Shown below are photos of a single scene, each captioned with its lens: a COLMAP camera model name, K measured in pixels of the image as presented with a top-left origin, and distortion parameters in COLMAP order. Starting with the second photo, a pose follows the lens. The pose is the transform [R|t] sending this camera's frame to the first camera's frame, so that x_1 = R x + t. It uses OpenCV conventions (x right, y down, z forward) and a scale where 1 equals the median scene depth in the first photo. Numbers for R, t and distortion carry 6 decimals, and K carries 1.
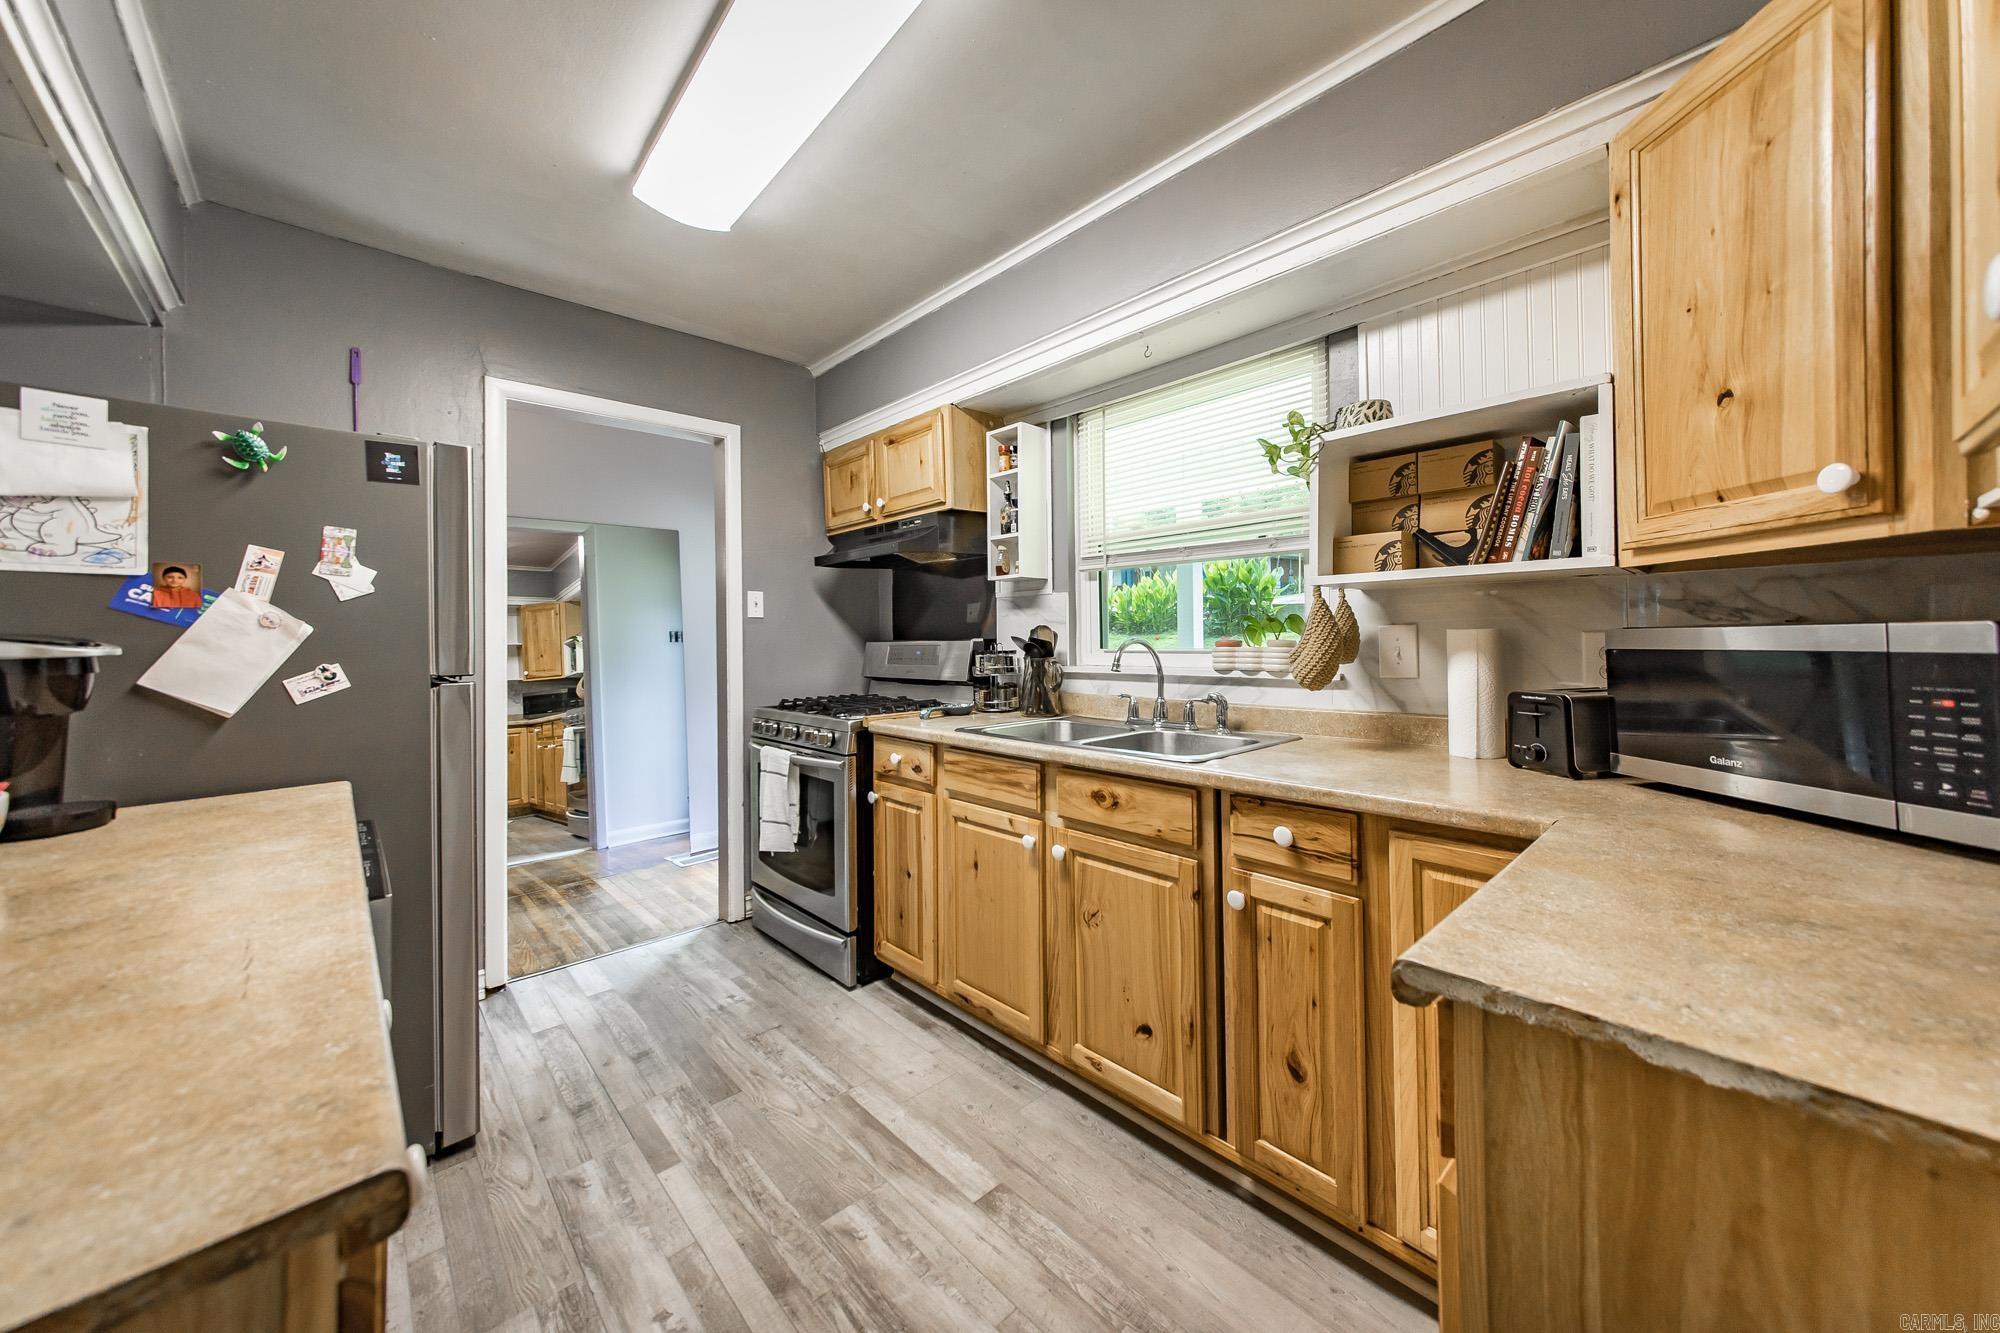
lens RADIAL K [[704.3, 0, 1005.3], [0, 704.3, 635.5], [0, 0, 1]] dist [-0.000040, 0.000142]
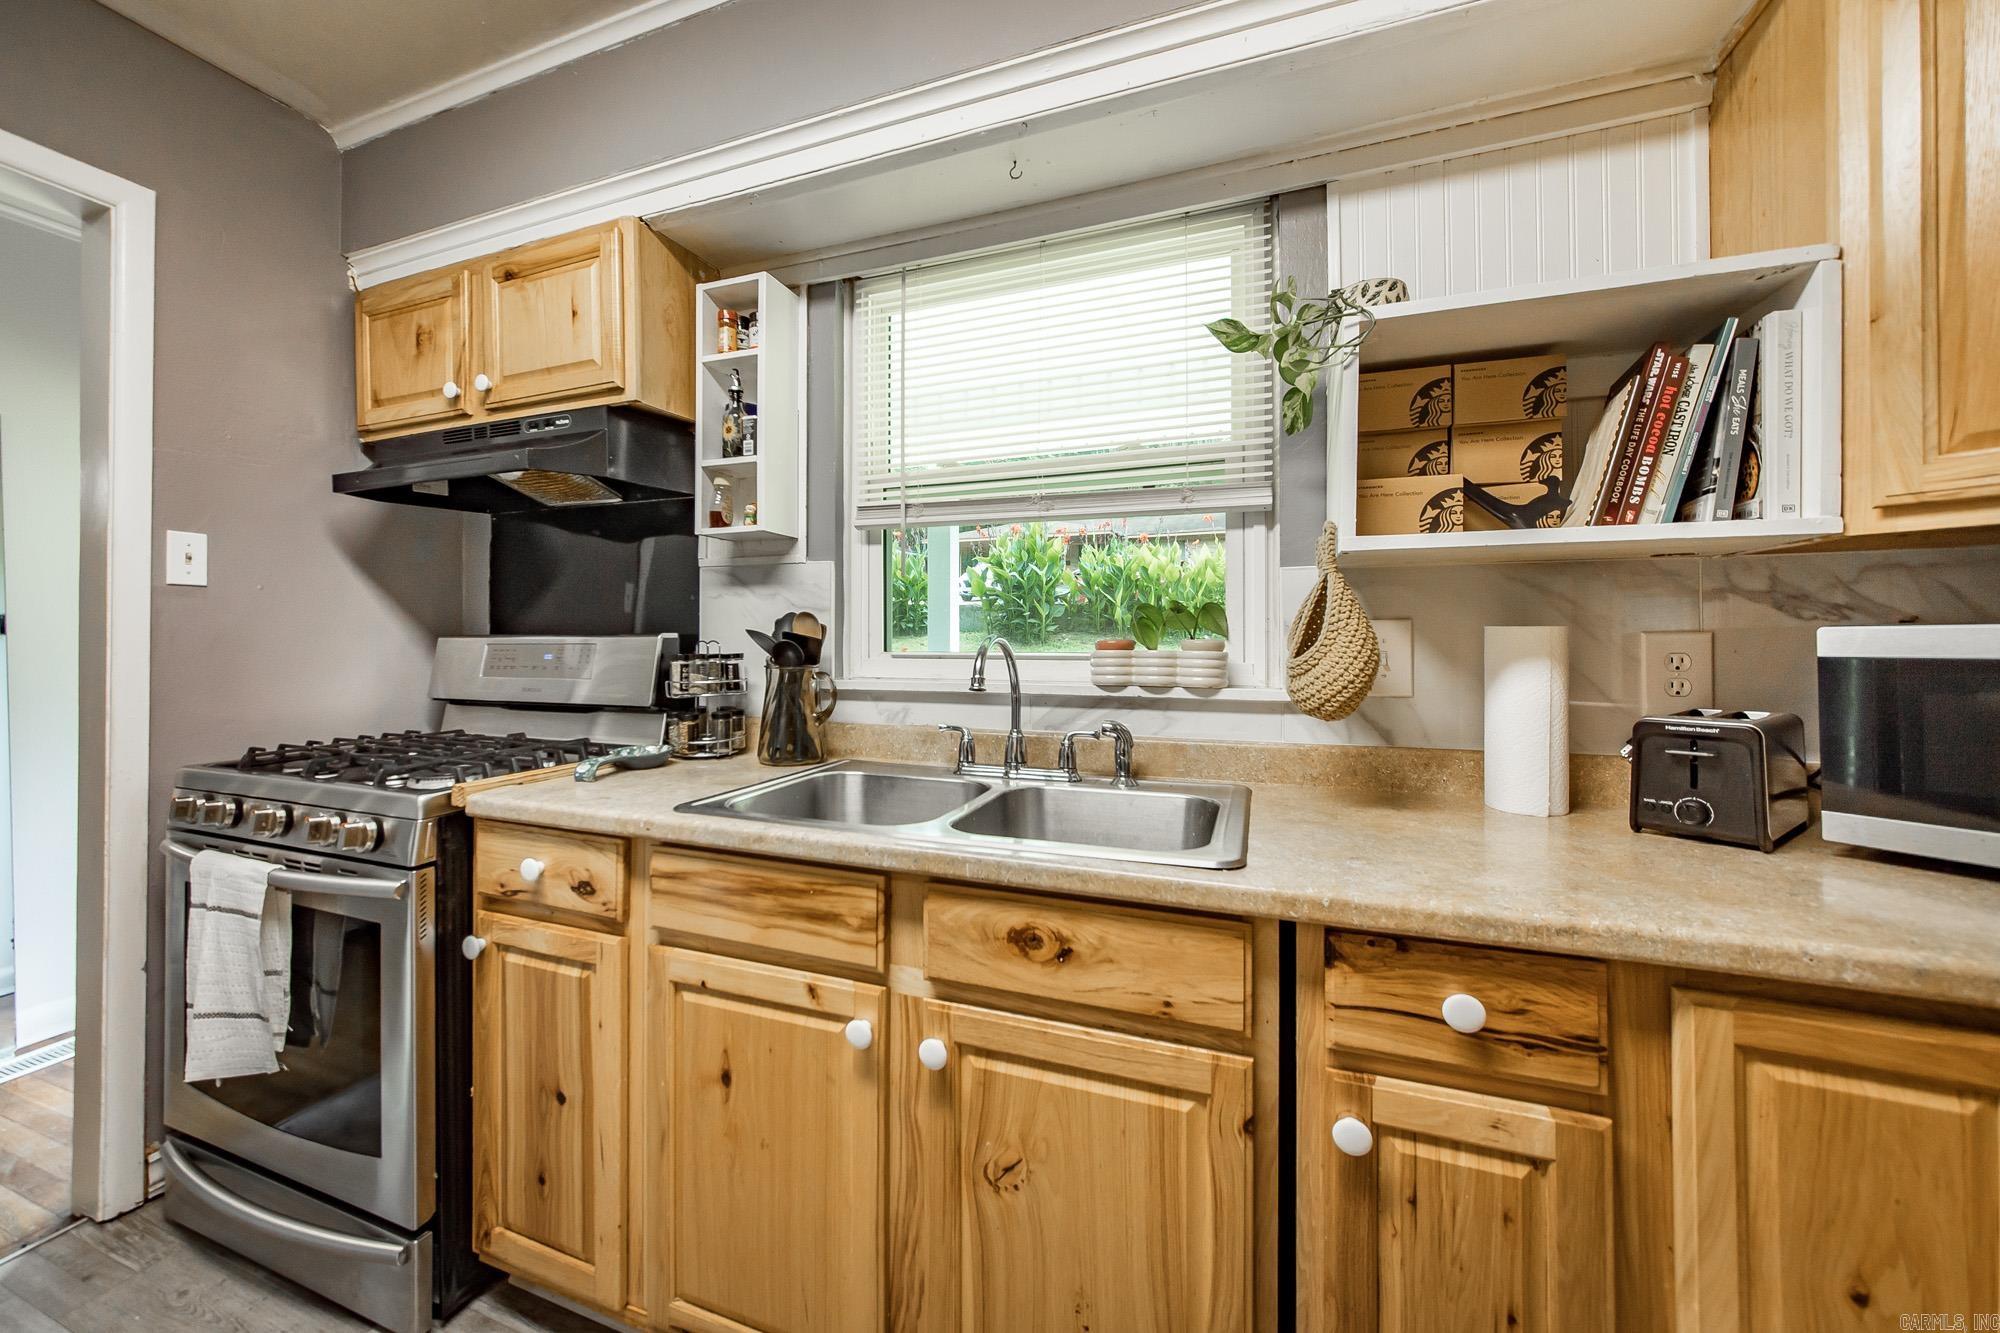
lens RADIAL K [[783.0, 0, 946.9], [0, 783.0, 632.8], [0, 0, 1]] dist [-0.011348, 0.000038]
pose [[0.912538, 0.015472, 0.408699, -0.120788], [-0.013287, 0.999878, -0.008184, 0.007905], [-0.408776, 0.002037, 0.912633, 0.389471]]
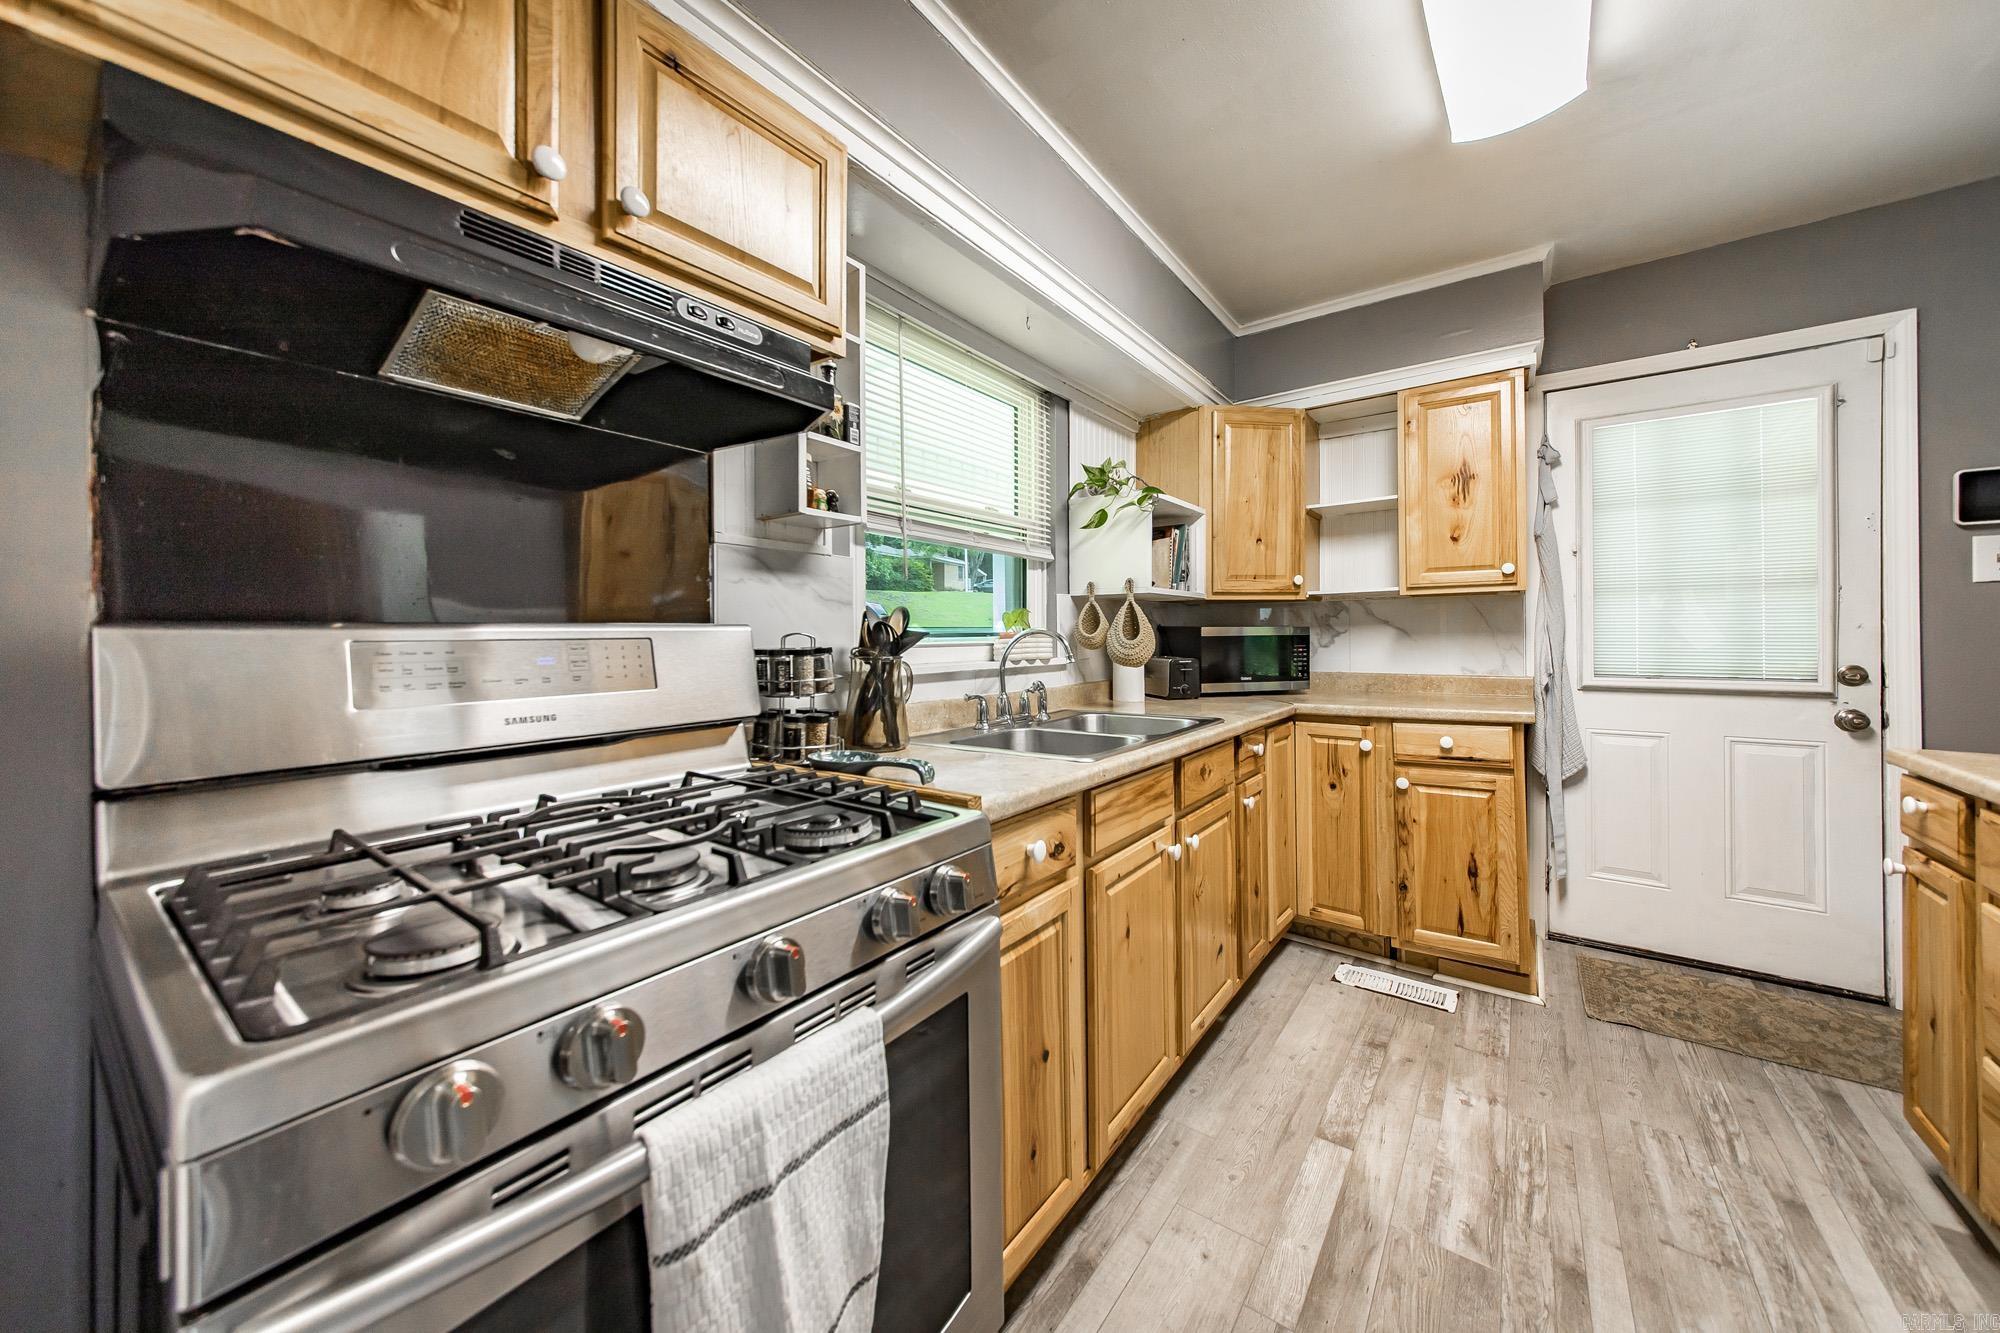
lens RADIAL K [[704.3, 0, 1005.3], [0, 704.3, 635.5], [0, 0, 1]] dist [-0.000040, 0.000142]
pose [[-0.174657, 0.011922, 0.984557, -0.687625], [0.003594, 0.999928, -0.011471, 0.023365], [-0.984623, 0.001535, -0.174688, 1.156421]]
